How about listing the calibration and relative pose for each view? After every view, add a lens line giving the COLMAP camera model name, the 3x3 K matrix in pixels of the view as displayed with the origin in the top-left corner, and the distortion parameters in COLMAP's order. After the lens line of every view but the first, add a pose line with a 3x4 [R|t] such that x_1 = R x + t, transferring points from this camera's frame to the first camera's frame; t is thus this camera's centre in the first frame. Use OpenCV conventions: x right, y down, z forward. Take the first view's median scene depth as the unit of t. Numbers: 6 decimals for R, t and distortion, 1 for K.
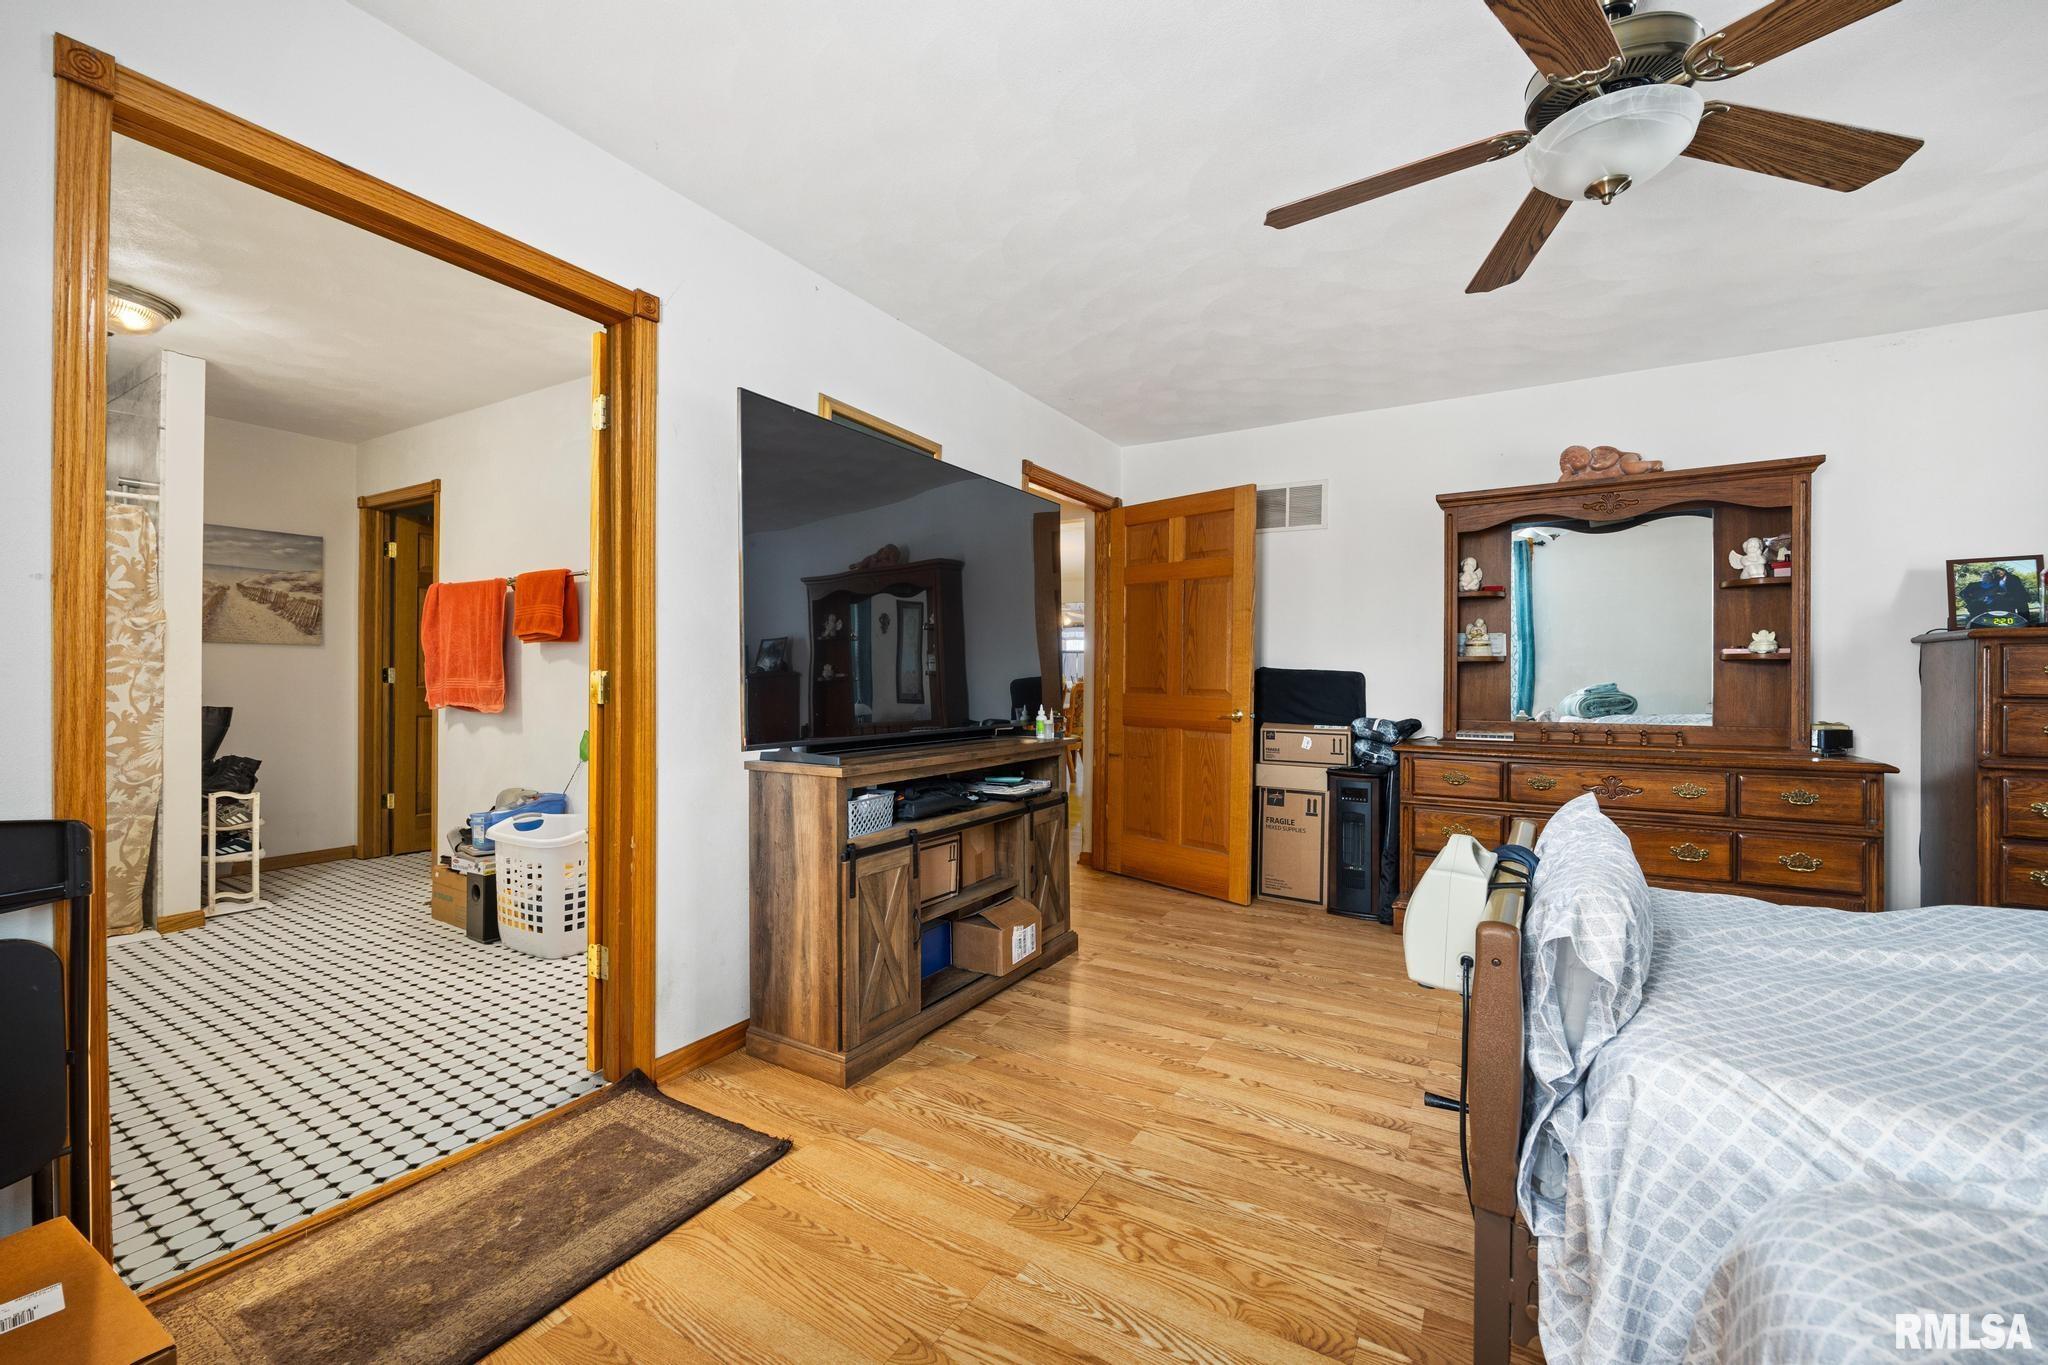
lens RADIAL K [[819.0, 0, 1030.8], [0, 819.0, 680.7], [0, 0, 1]] dist [-0.004337, 0.000461]
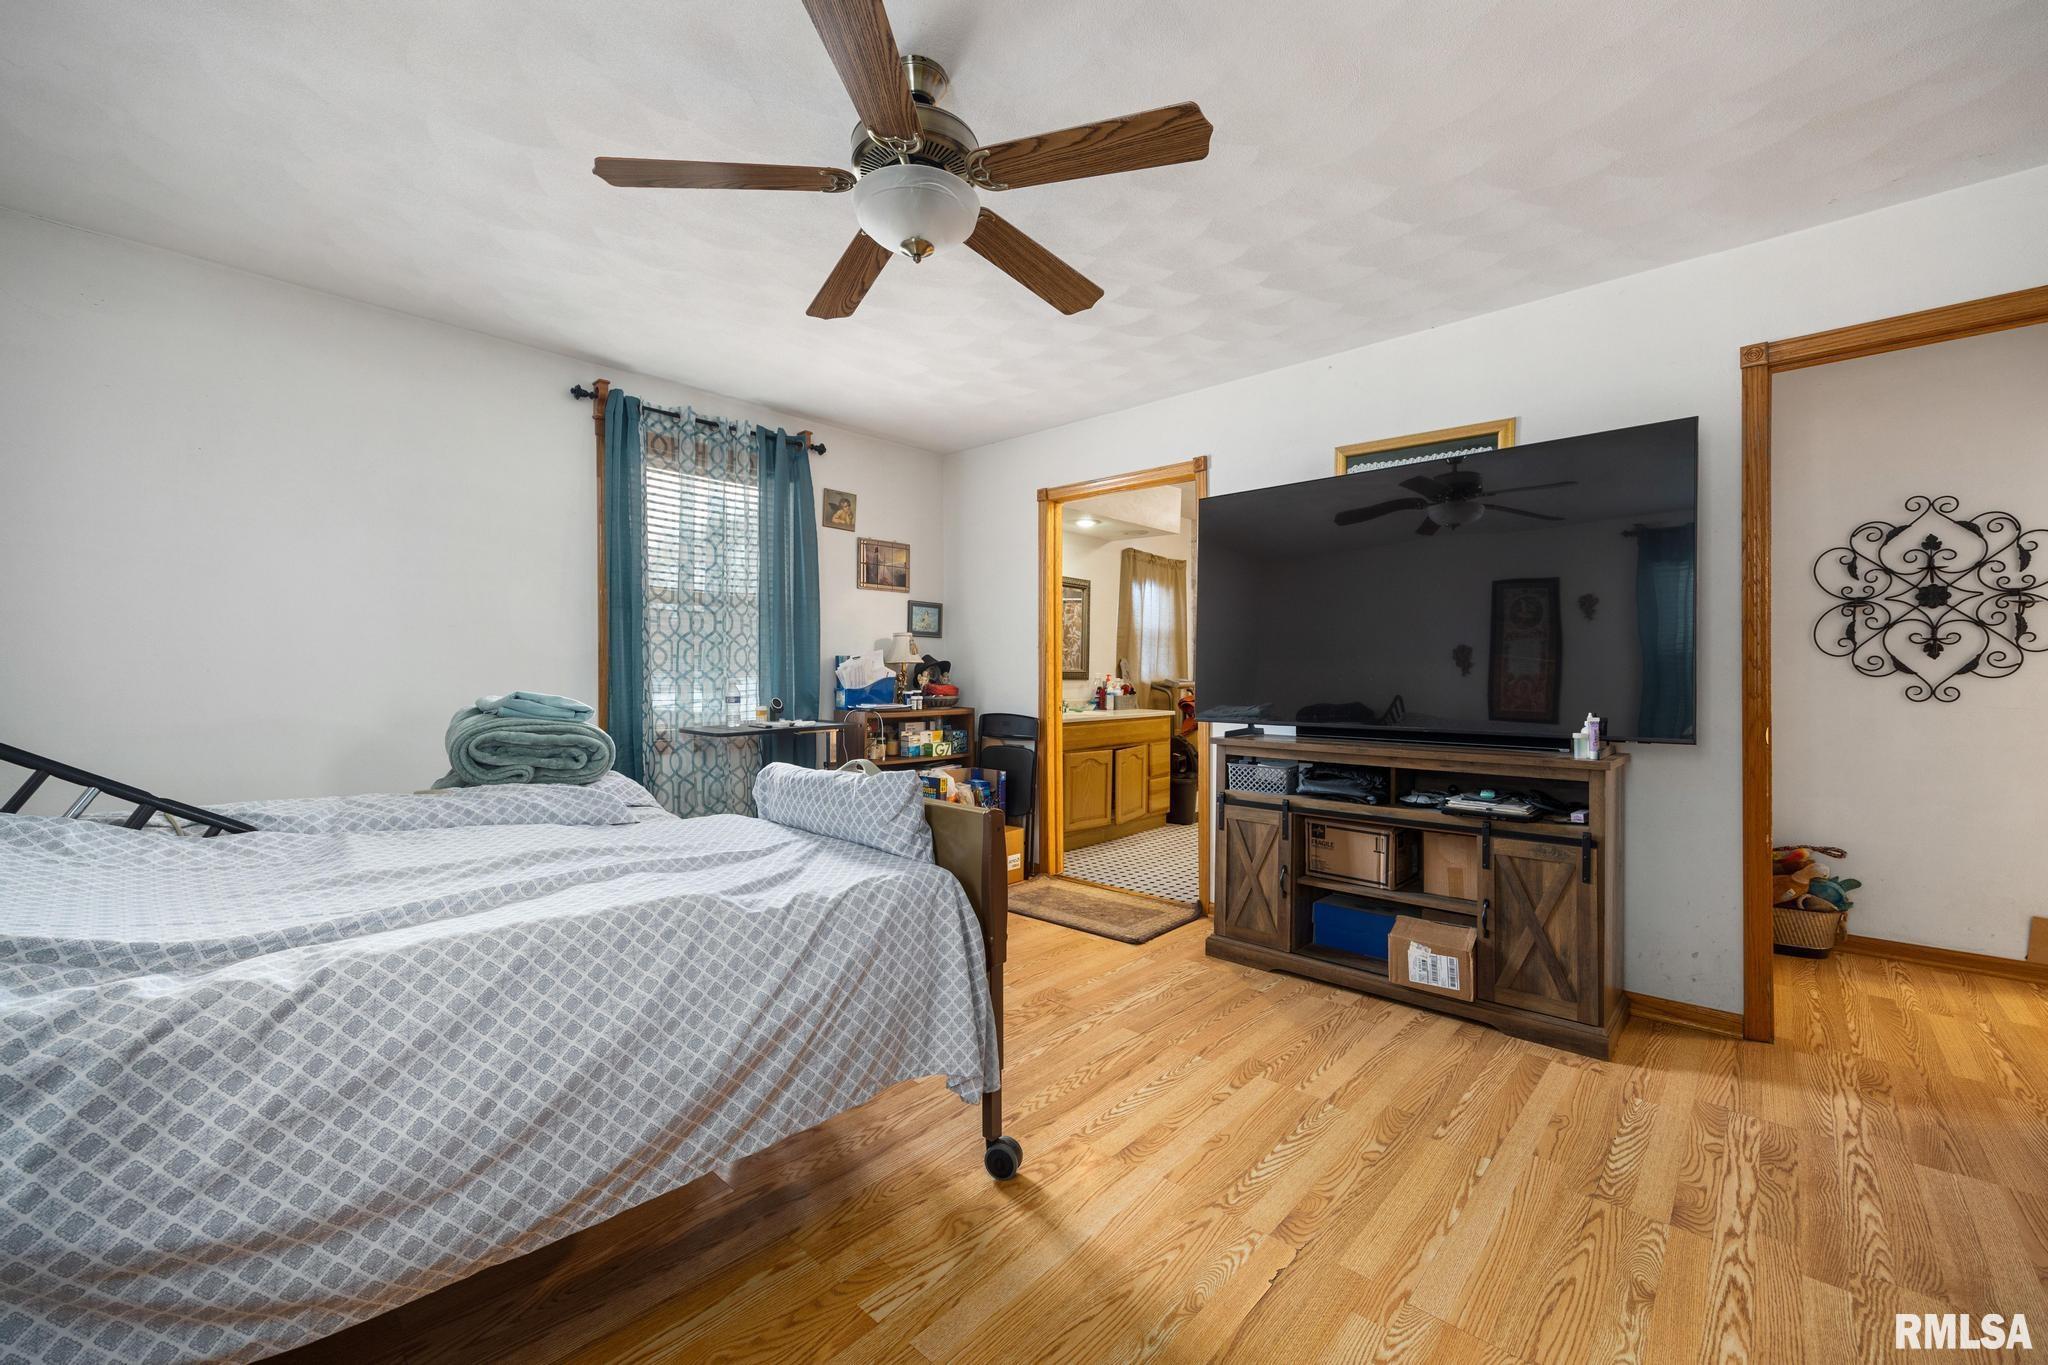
lens RADIAL K [[819.0, 0, 1066.5], [0, 819.0, 675.1], [0, 0, 1]] dist [-0.004337, 0.000461]
pose [[-0.172842, -0.002804, -0.984946, 1.235852], [-0.008695, 0.999961, -0.001321, -0.002400], [0.984911, 0.008336, -0.172860, 0.970370]]
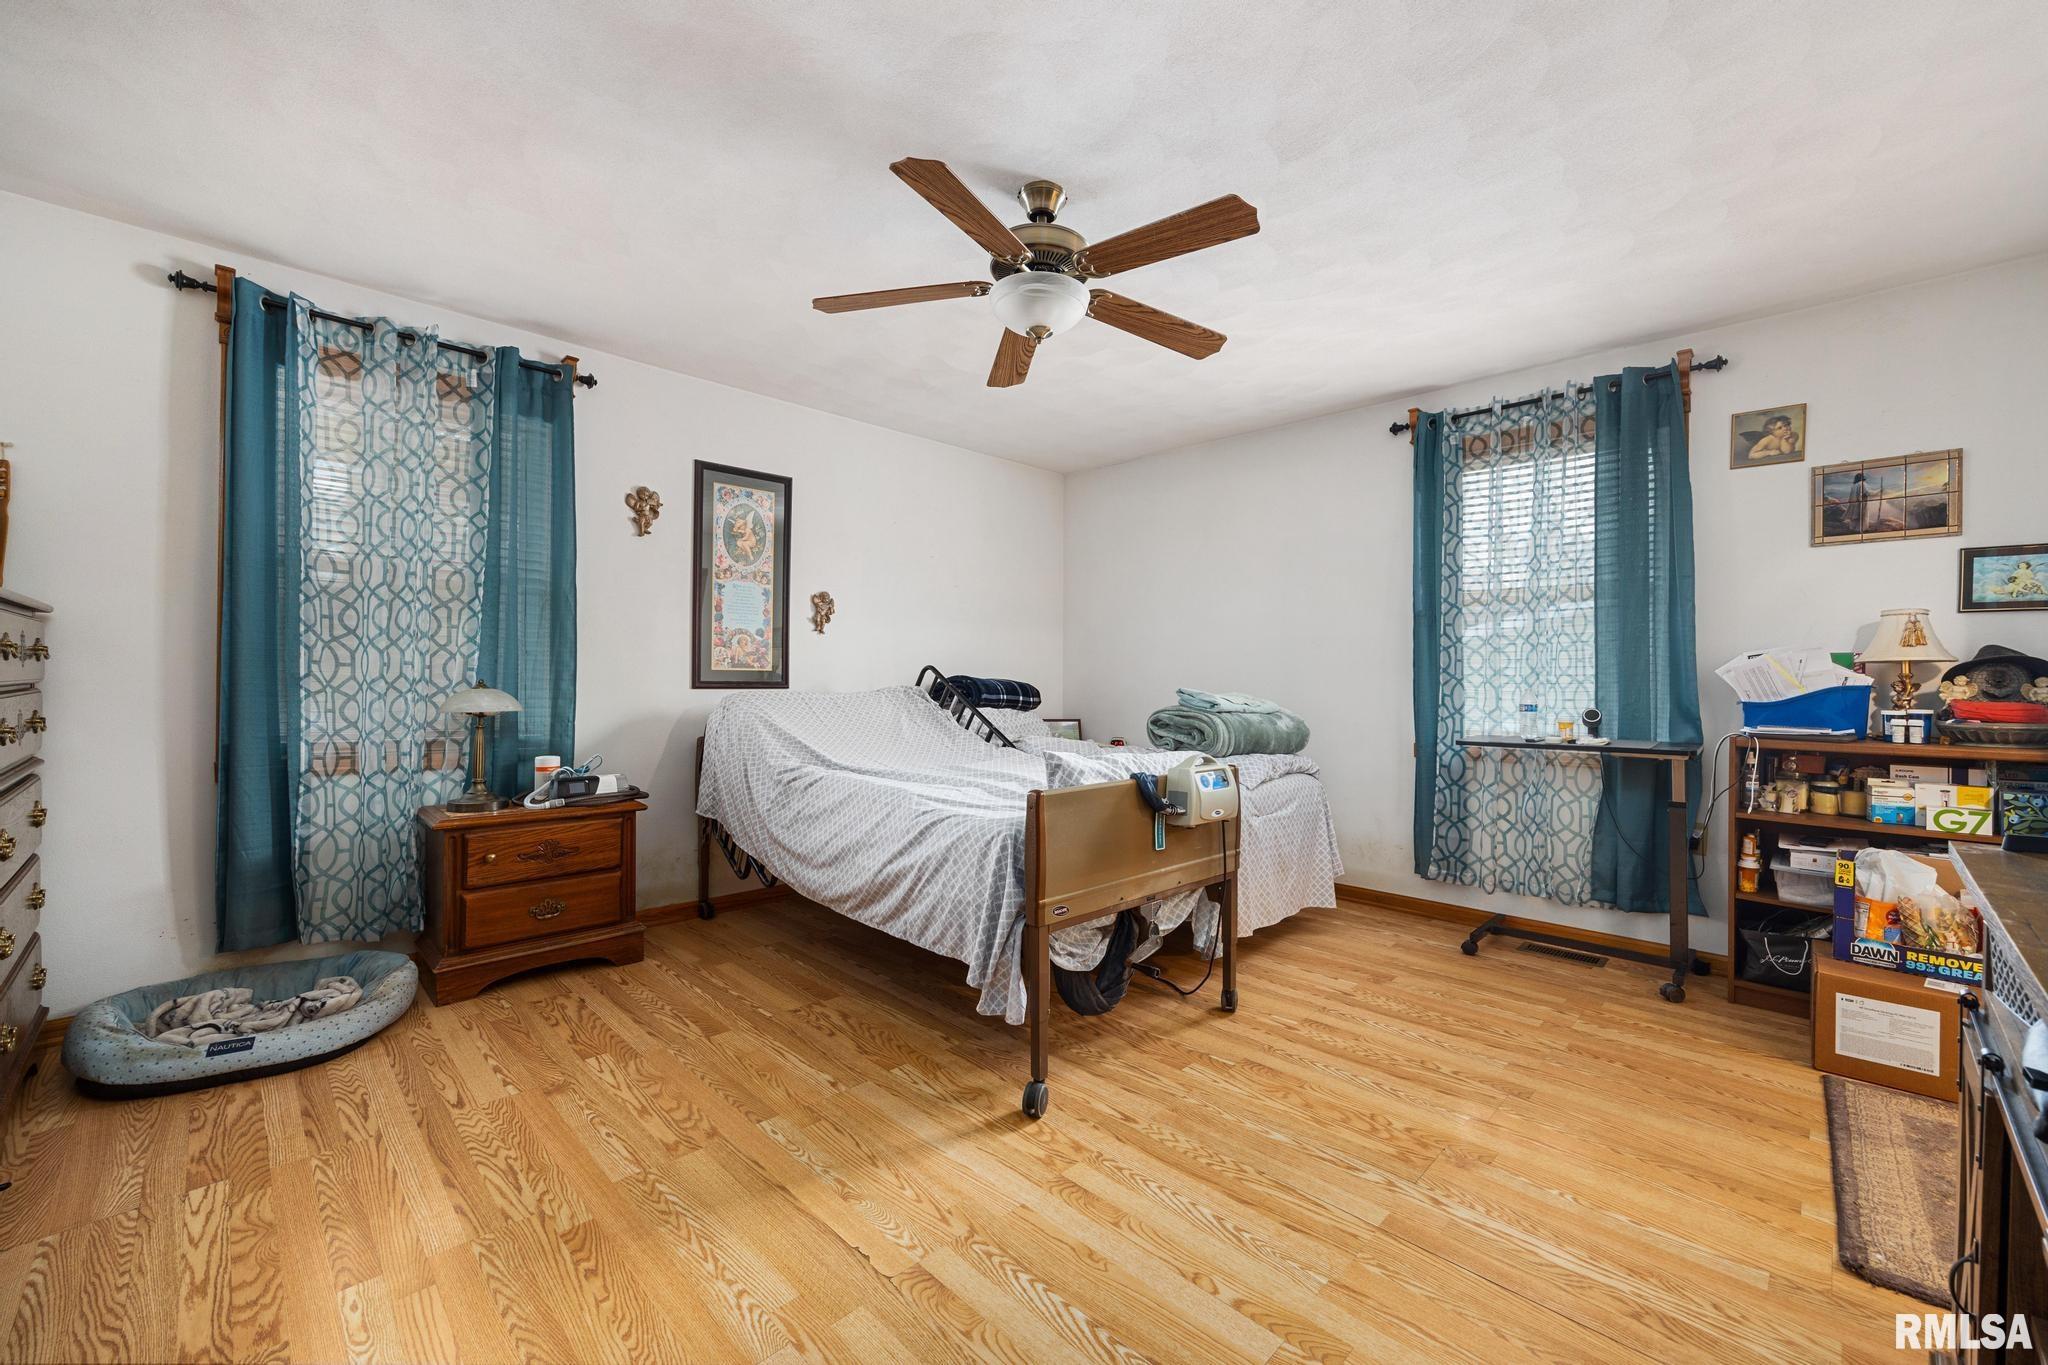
lens RADIAL K [[819.0, 0, 1014.1], [0, 819.0, 676.8], [0, 0, 1]] dist [-0.004337, 0.000461]
pose [[-0.967664, -0.010177, 0.252037, 0.253185], [-0.009041, 0.999943, 0.005664, -0.005271], [-0.252080, 0.003202, -0.967701, 1.662127]]
